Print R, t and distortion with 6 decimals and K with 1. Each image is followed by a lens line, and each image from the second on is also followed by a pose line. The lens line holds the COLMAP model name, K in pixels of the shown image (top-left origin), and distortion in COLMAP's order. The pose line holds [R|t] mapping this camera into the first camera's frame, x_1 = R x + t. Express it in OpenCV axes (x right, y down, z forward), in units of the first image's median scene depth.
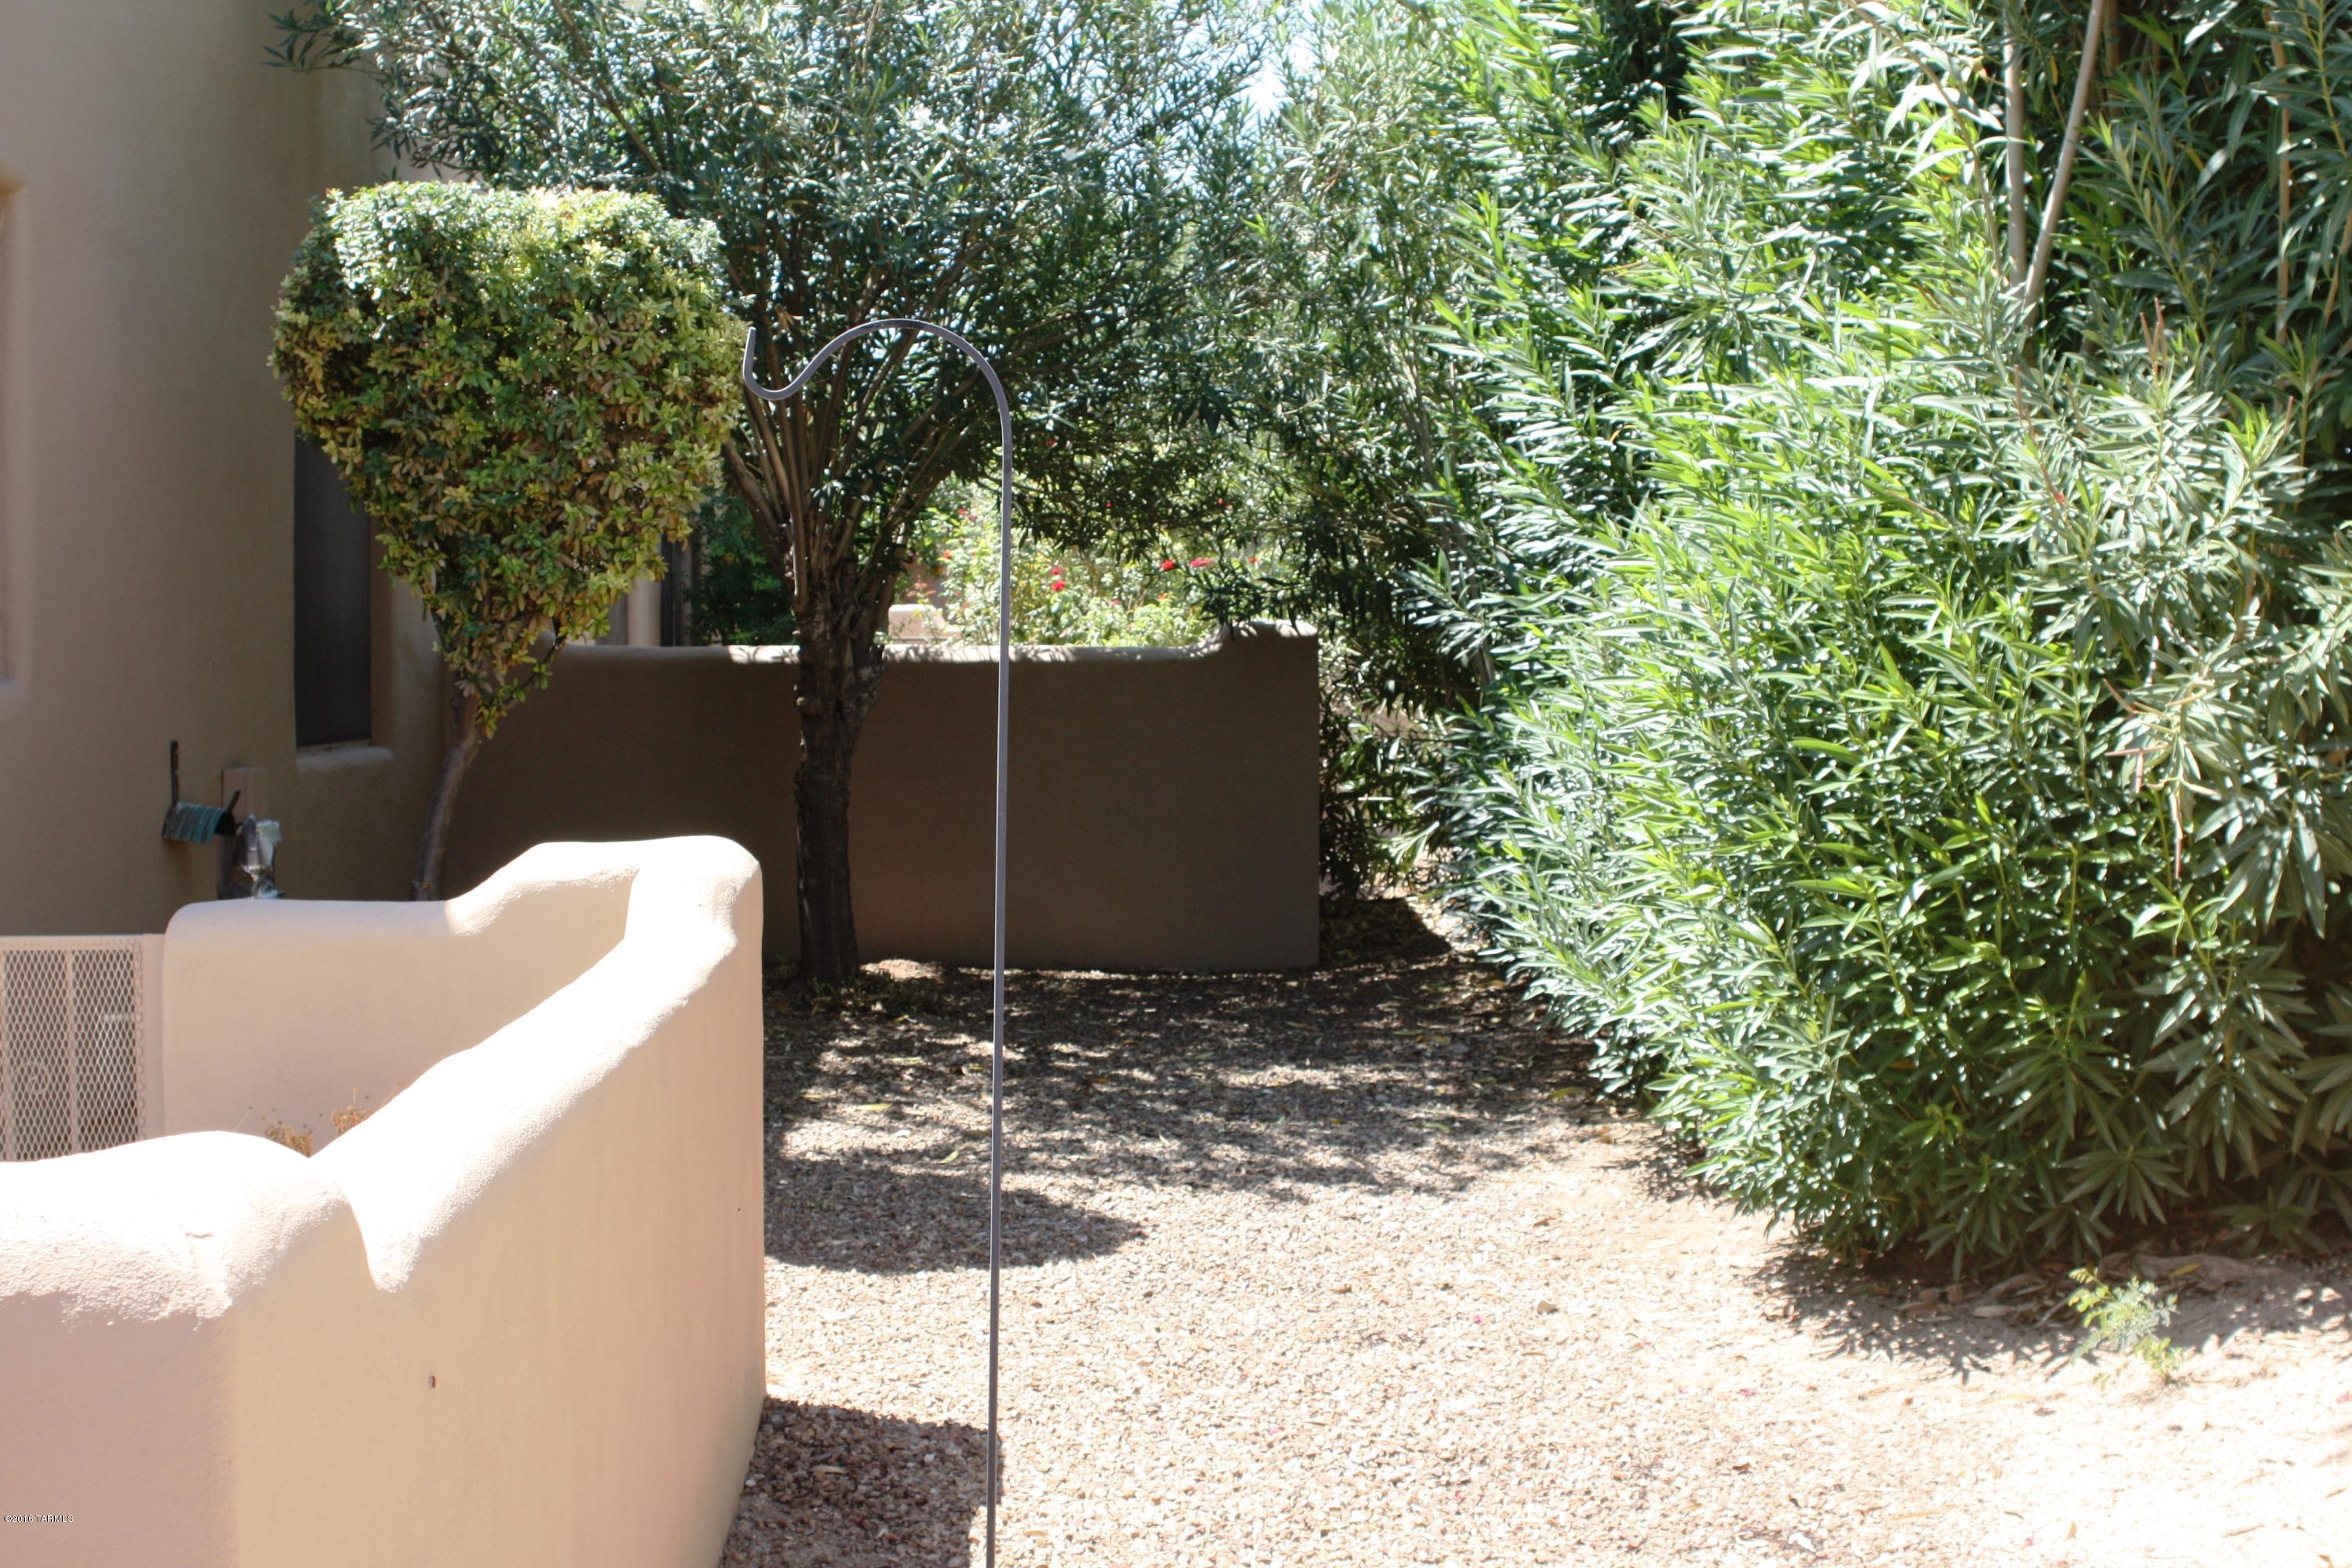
lens RADIAL K [[3073.6, 0, 1176.0], [0, 3073.6, 784.0], [0, 0, 1]] dist [-0.134927, 0.098732]
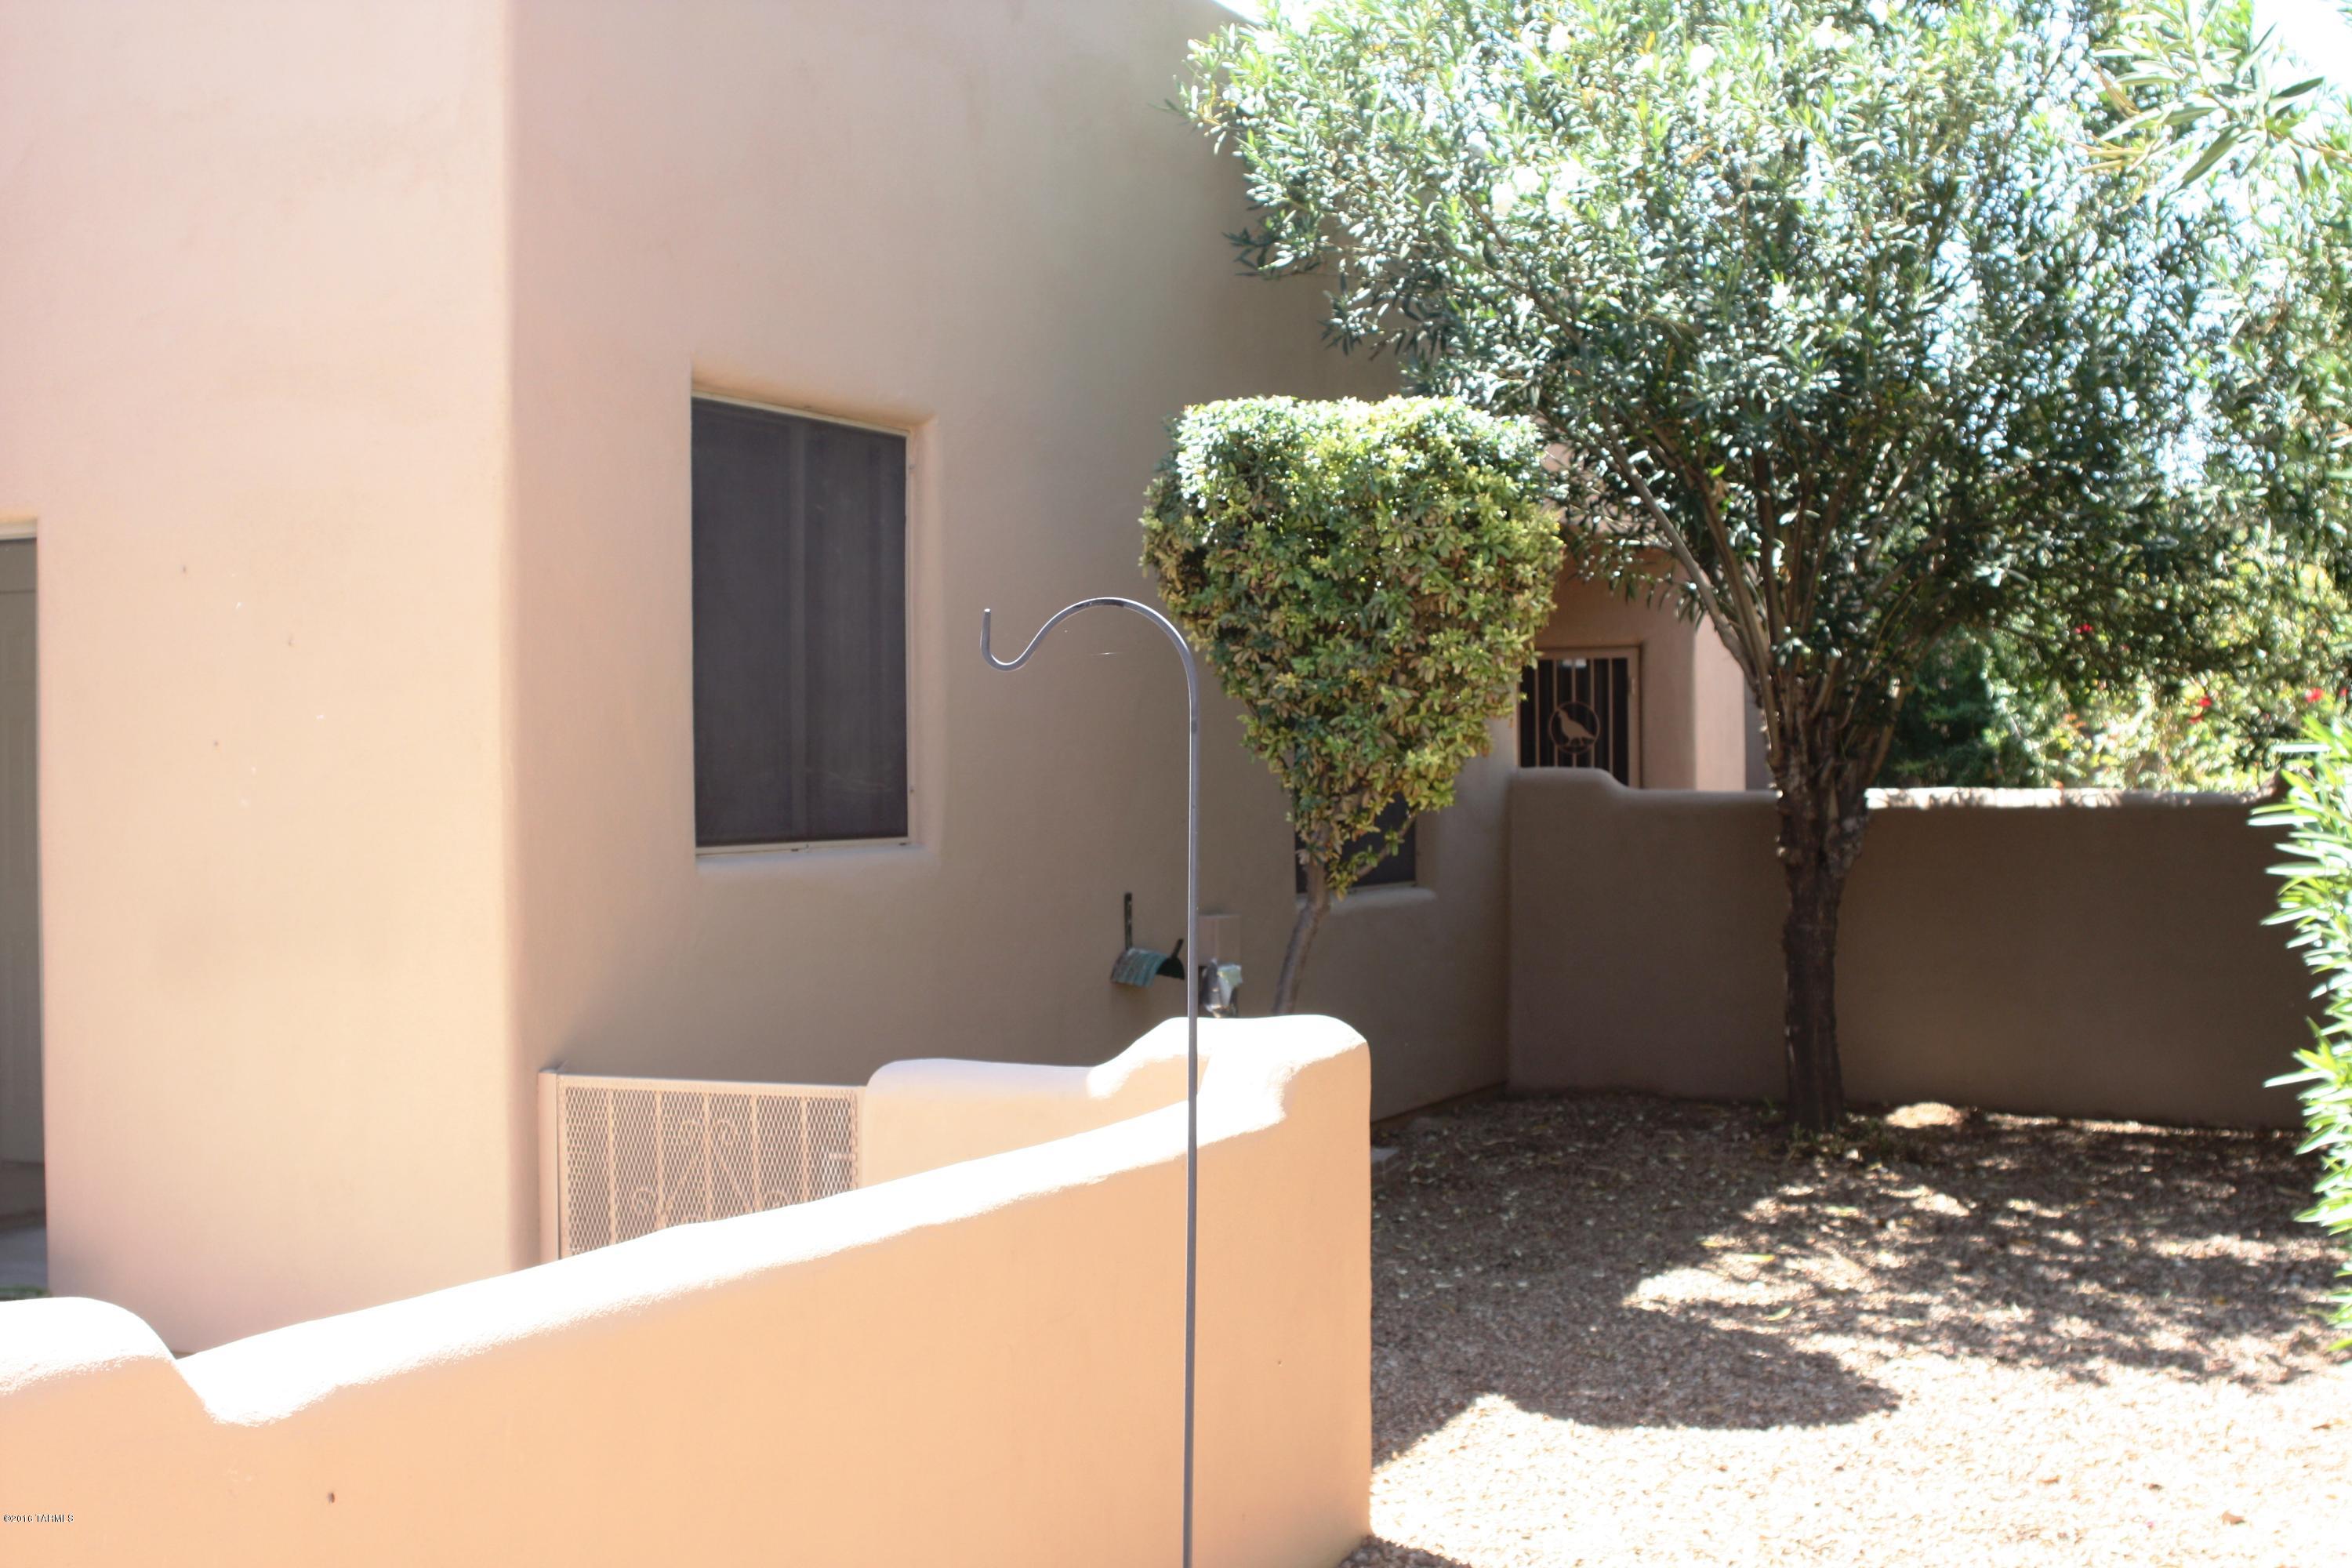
lens RADIAL K [[3073.6, 0, 1176.0], [0, 3073.6, 784.0], [0, 0, 1]] dist [-0.134927, 0.098732]
pose [[0.893856, -0.002152, -0.448350, 0.222933], [-0.012289, 0.999495, -0.029298, -0.024979], [0.448186, 0.031698, 0.893378, -0.002570]]
